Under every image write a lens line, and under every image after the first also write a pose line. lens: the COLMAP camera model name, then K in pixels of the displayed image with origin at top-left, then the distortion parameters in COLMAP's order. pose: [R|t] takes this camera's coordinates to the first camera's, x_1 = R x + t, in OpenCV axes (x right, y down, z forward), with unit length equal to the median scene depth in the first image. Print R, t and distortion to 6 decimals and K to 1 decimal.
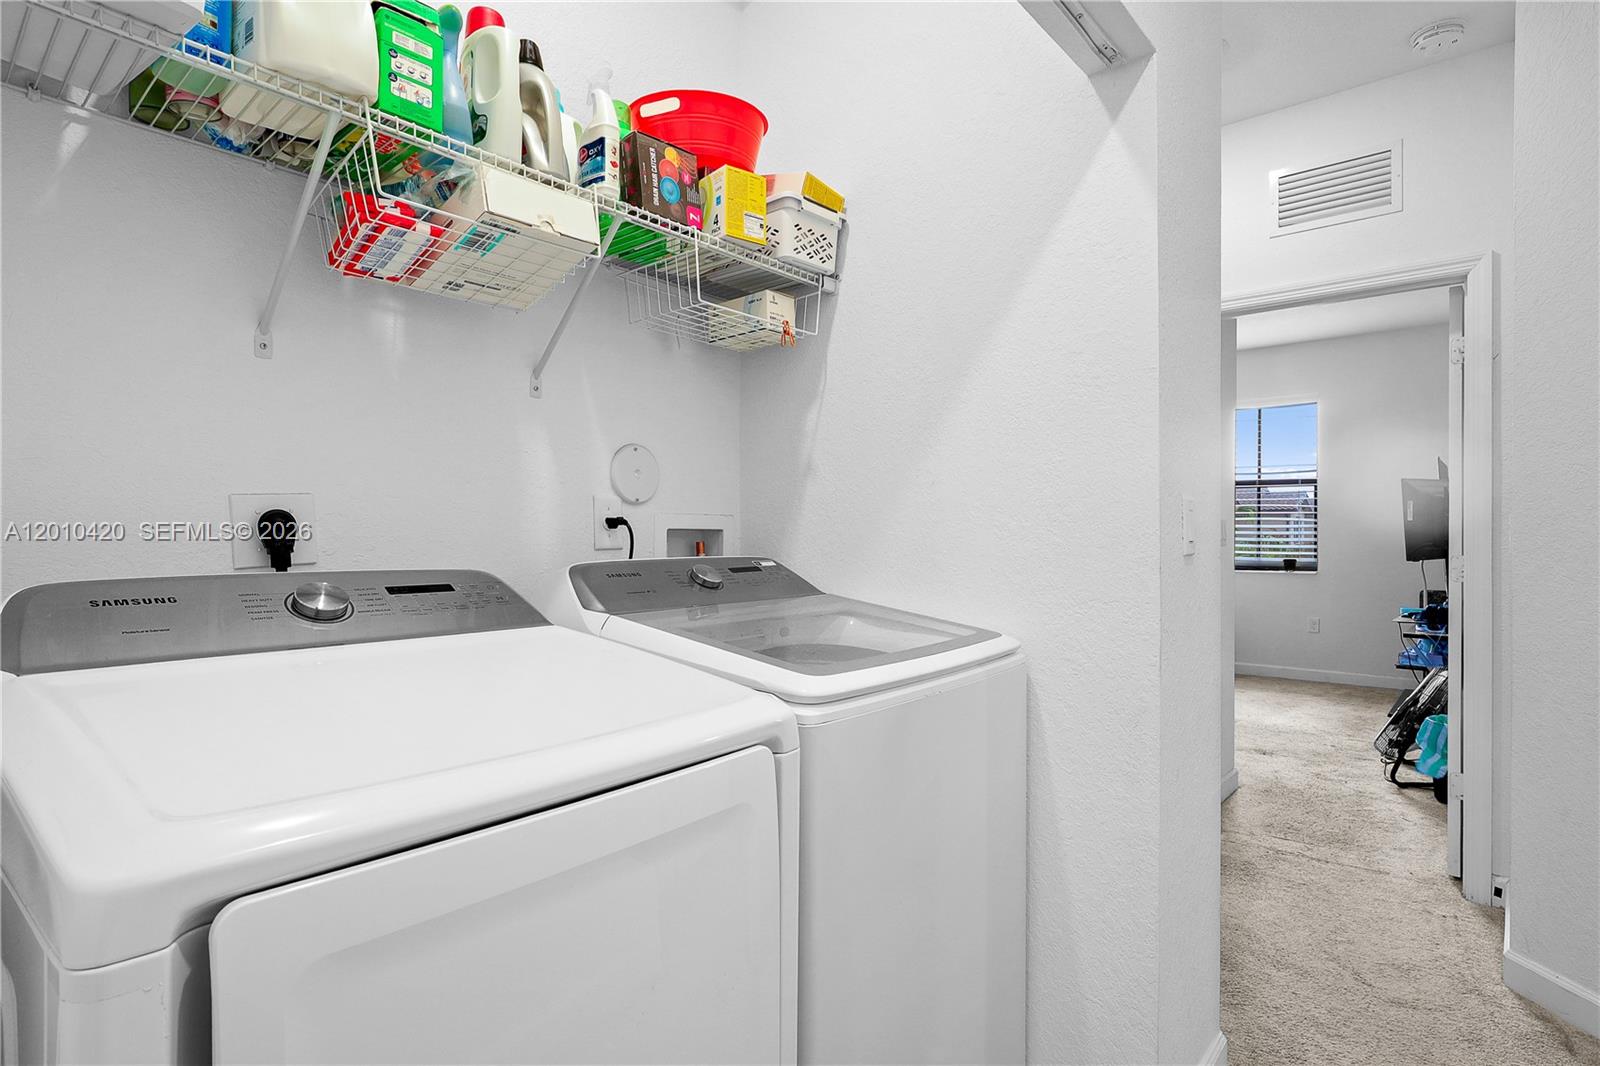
lens RADIAL K [[817.1, 0, 810.7], [0, 817.1, 552.1], [0, 0, 1]] dist [0.000445, -0.000299]
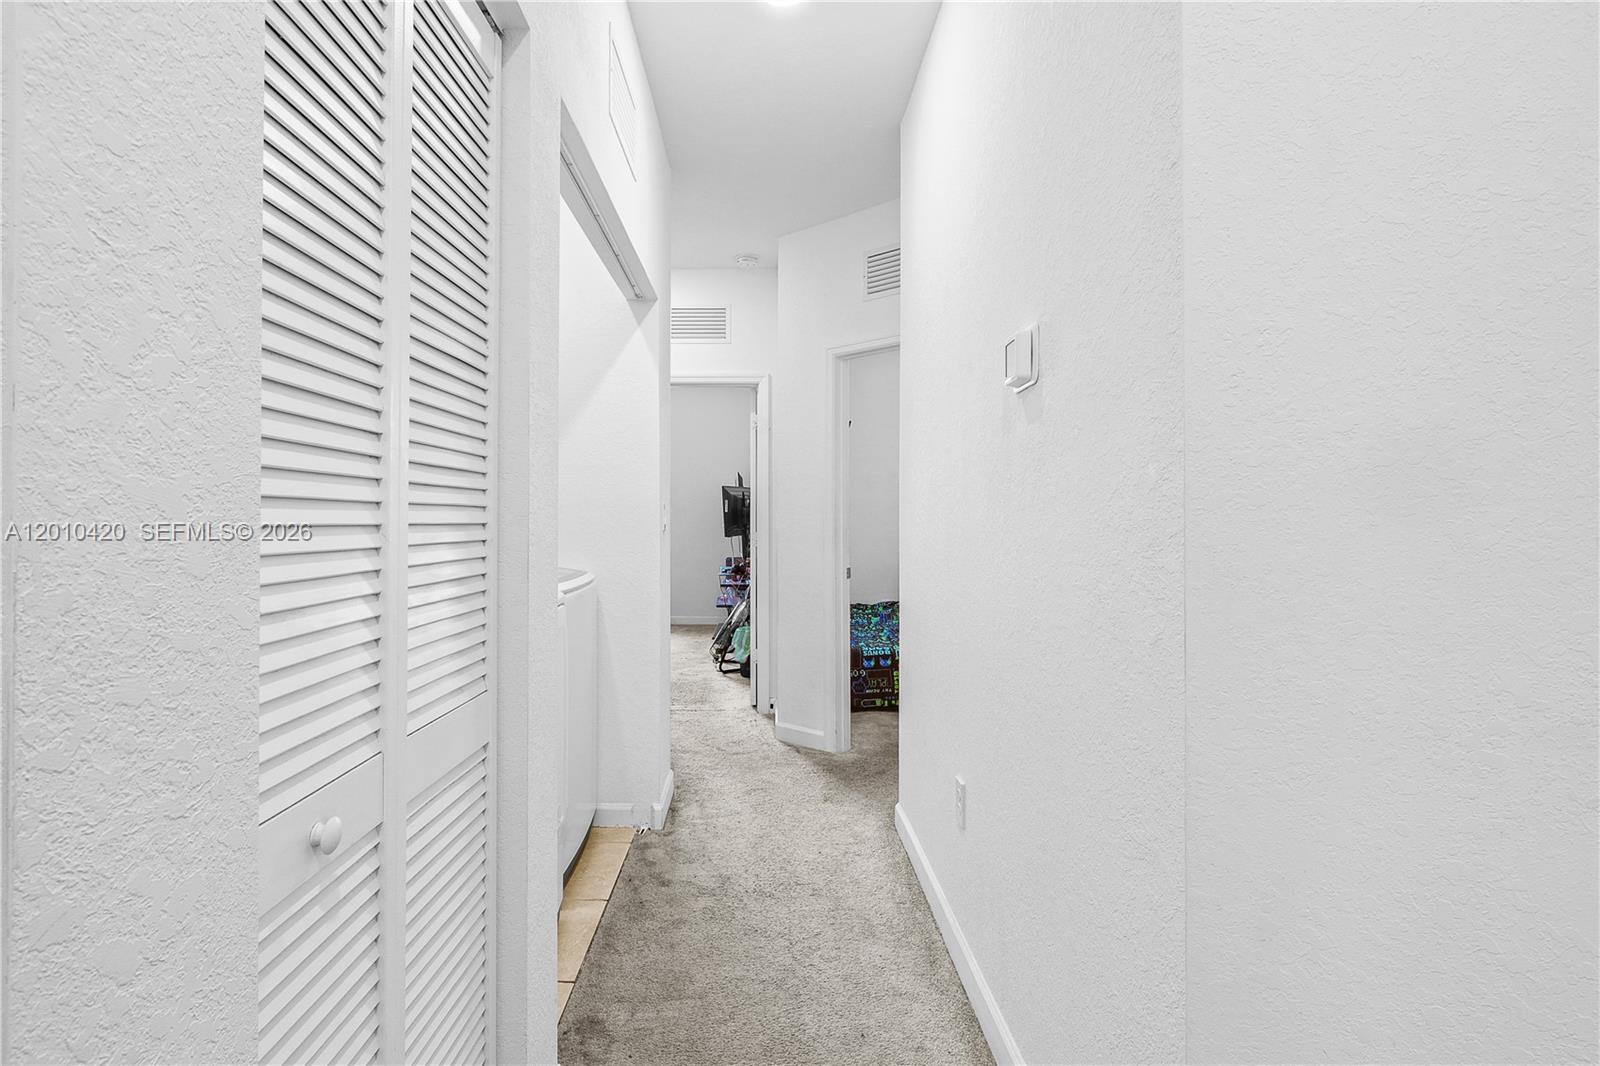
lens RADIAL K [[827.5, 0, 795.1], [0, 827.5, 527.4], [0, 0, 1]] dist [-0.005195, 0.001360]
pose [[0.736077, 0.005010, 0.676879, -0.409632], [0.000597, 0.999967, -0.008051, 0.004917], [-0.676898, 0.006330, 0.736050, -0.442950]]
